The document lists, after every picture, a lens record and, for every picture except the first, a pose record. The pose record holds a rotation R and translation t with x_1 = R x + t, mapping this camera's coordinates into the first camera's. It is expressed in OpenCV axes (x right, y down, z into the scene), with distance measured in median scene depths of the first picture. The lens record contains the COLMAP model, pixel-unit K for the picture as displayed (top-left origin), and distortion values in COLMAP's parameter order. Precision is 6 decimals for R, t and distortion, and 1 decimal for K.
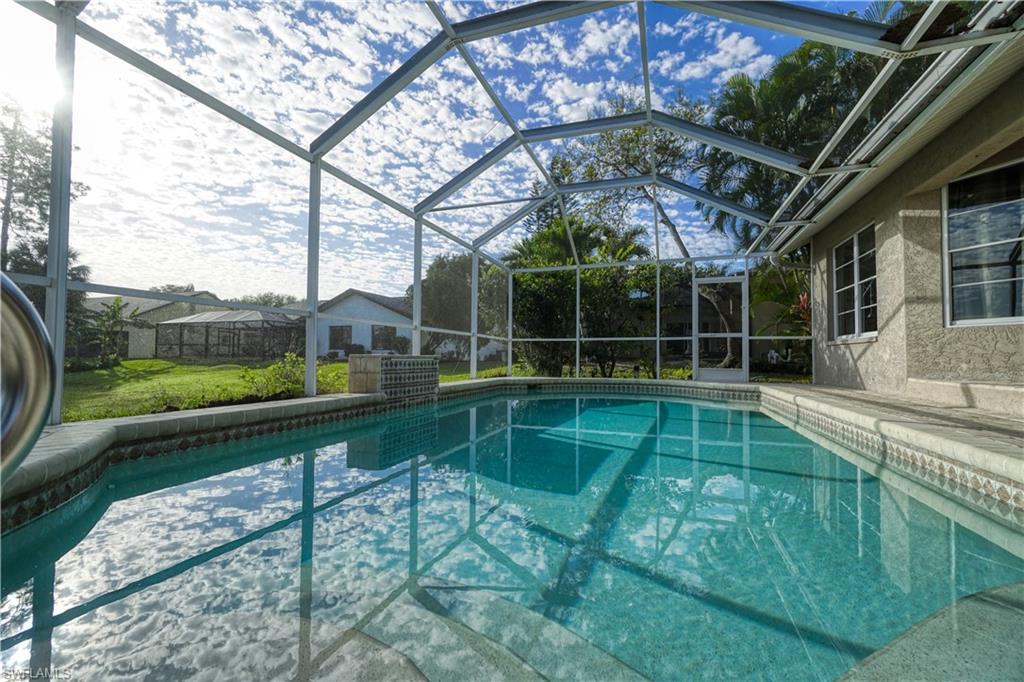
lens RADIAL K [[440.6, 0, 512.0], [0, 440.6, 341.0], [0, 0, 1]] dist [-0.001925, -0.000141]
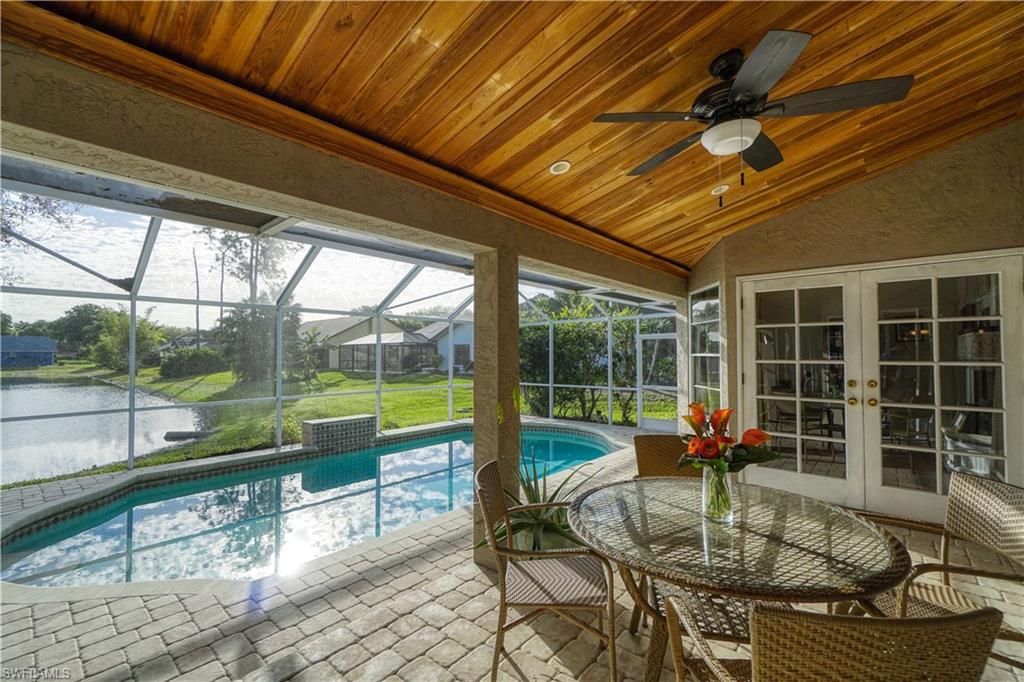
lens RADIAL K [[440.6, 0, 512.0], [0, 440.6, 341.0], [0, 0, 1]] dist [-0.001925, -0.000141]
pose [[0.929155, -0.020428, -0.369126, 0.927894], [0.023469, 0.999718, 0.003747, -0.243866], [0.368945, -0.012145, 0.929372, -0.242379]]
